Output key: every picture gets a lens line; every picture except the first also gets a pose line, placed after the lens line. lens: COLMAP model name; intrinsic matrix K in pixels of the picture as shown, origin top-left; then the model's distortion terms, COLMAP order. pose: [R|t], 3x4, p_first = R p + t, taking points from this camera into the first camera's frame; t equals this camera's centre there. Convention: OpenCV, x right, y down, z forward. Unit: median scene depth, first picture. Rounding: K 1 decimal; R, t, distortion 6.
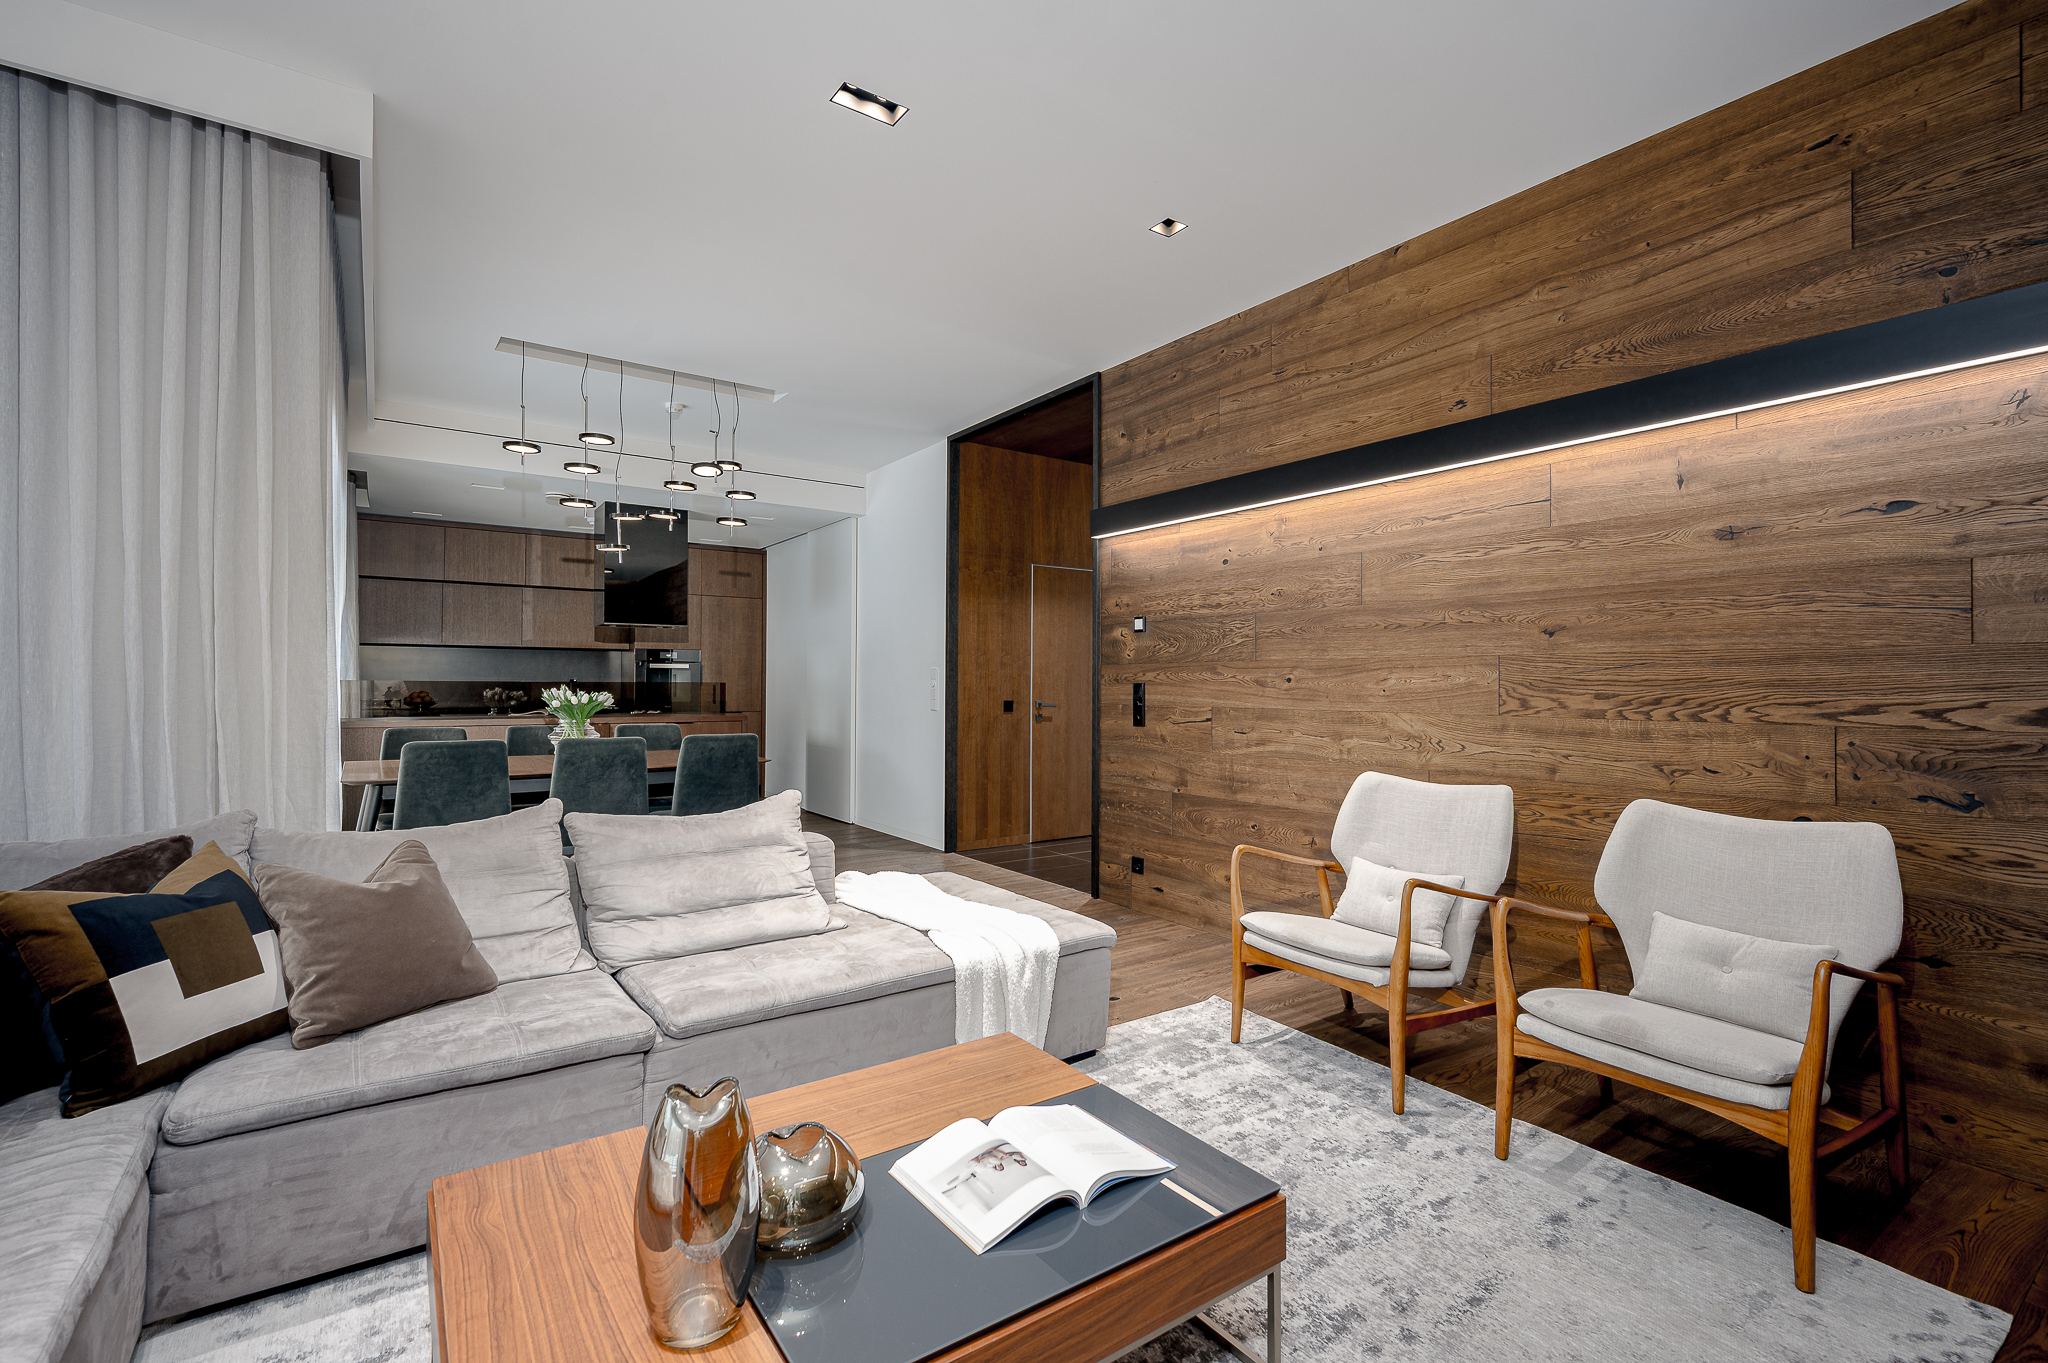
lens RADIAL K [[916.4, 0, 1032.1], [0, 916.4, 682.8], [0, 0, 1]] dist [0.001694, -0.000143]
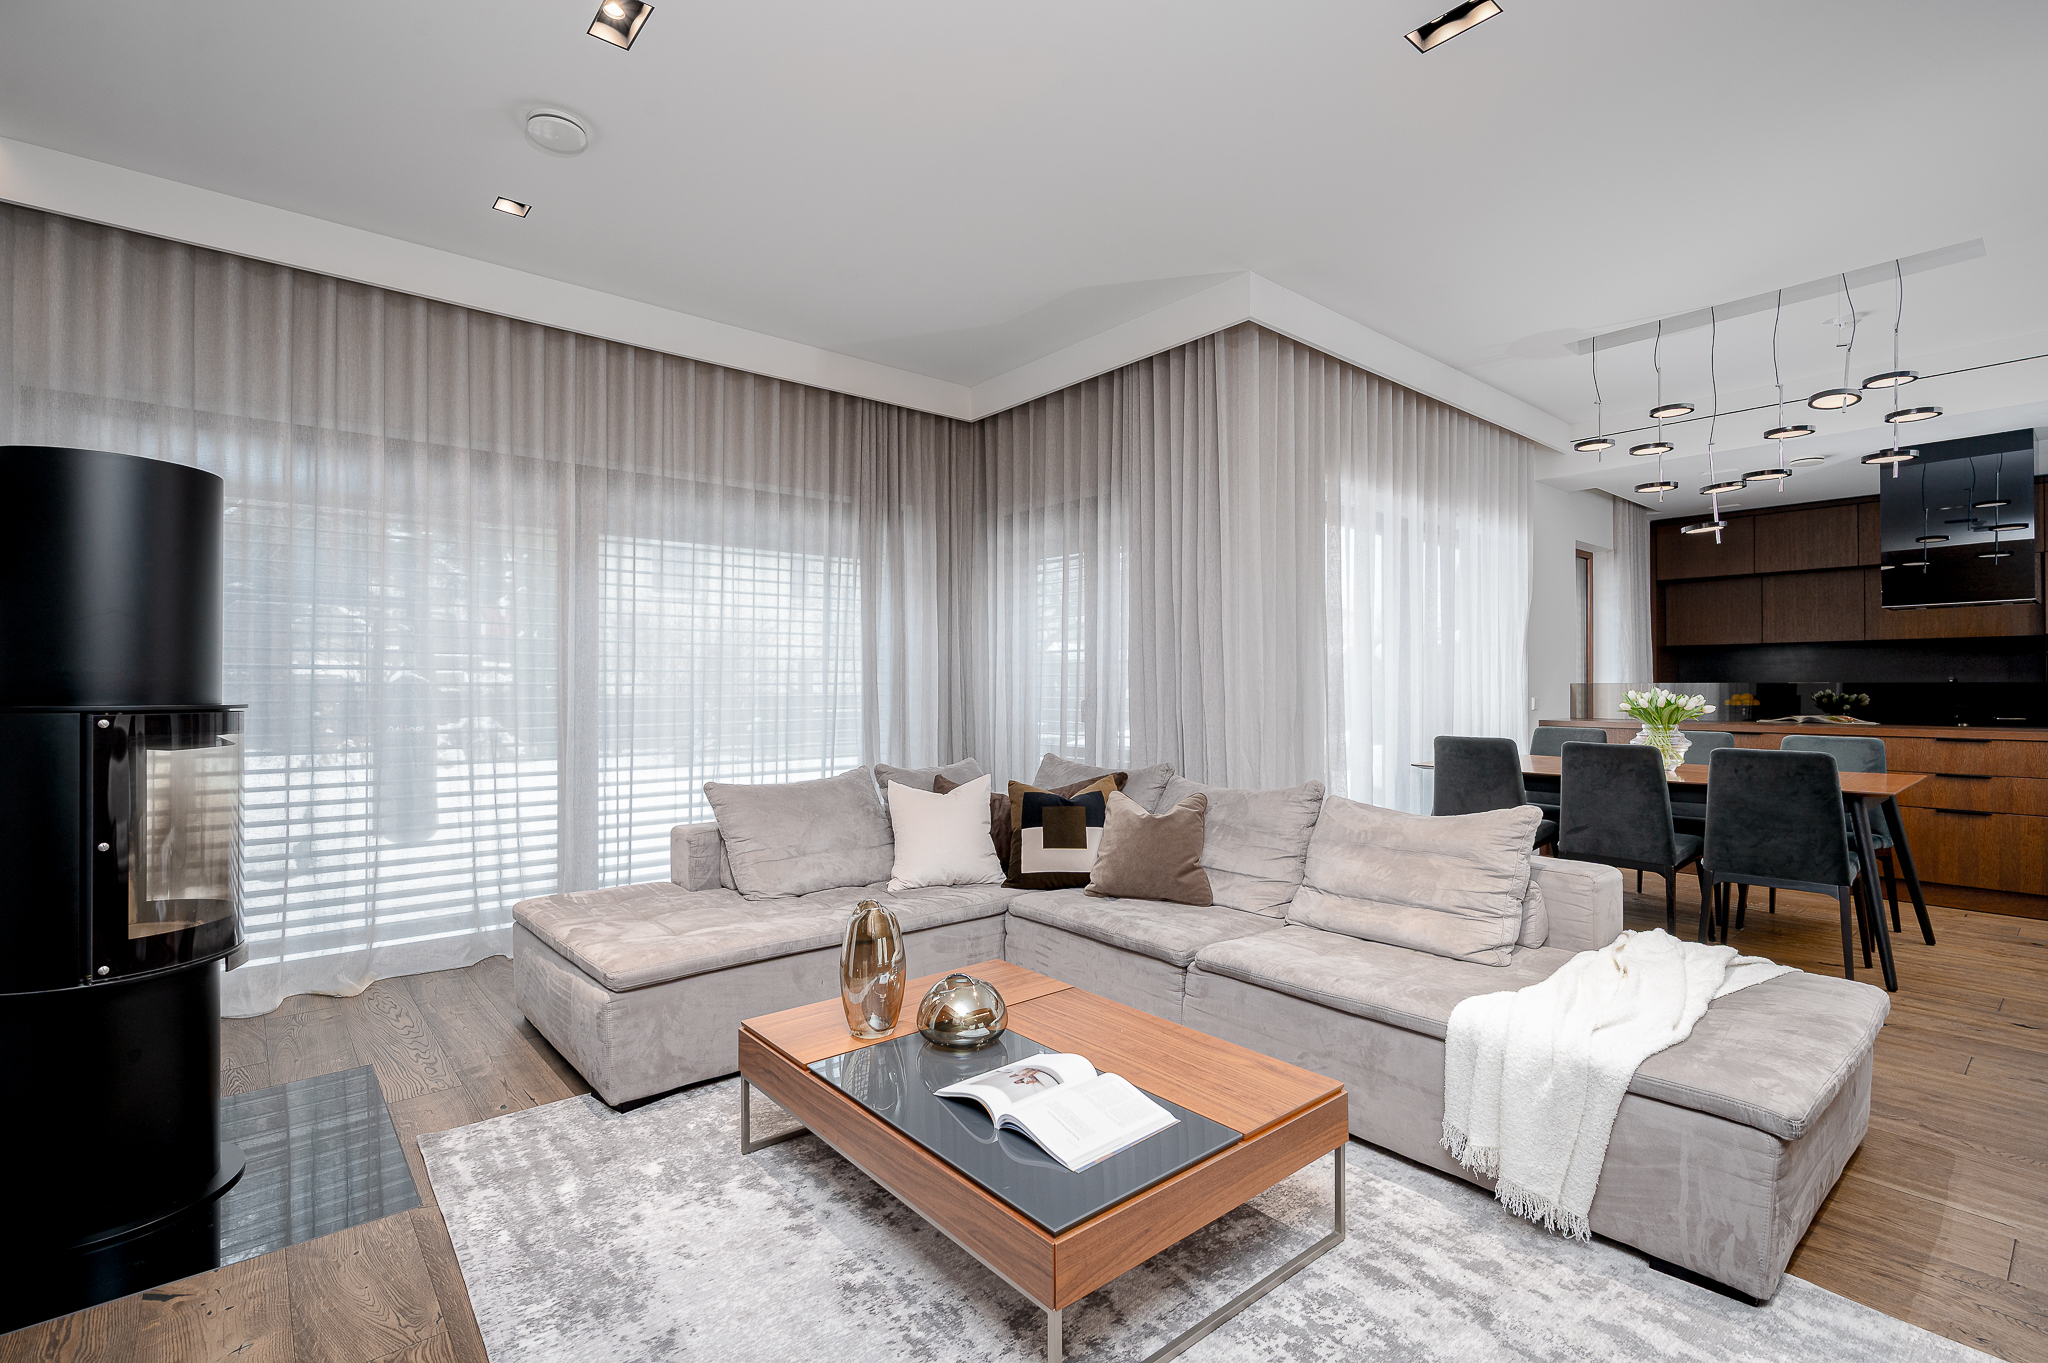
lens RADIAL K [[916.4, 0, 1016.0], [0, 916.4, 679.4], [0, 0, 1]] dist [0.001694, -0.000143]
pose [[0.107555, -0.005859, -0.994182, 0.475335], [0.000926, 0.999983, -0.005793, -0.003001], [0.994199, -0.000297, 0.107559, 0.339818]]
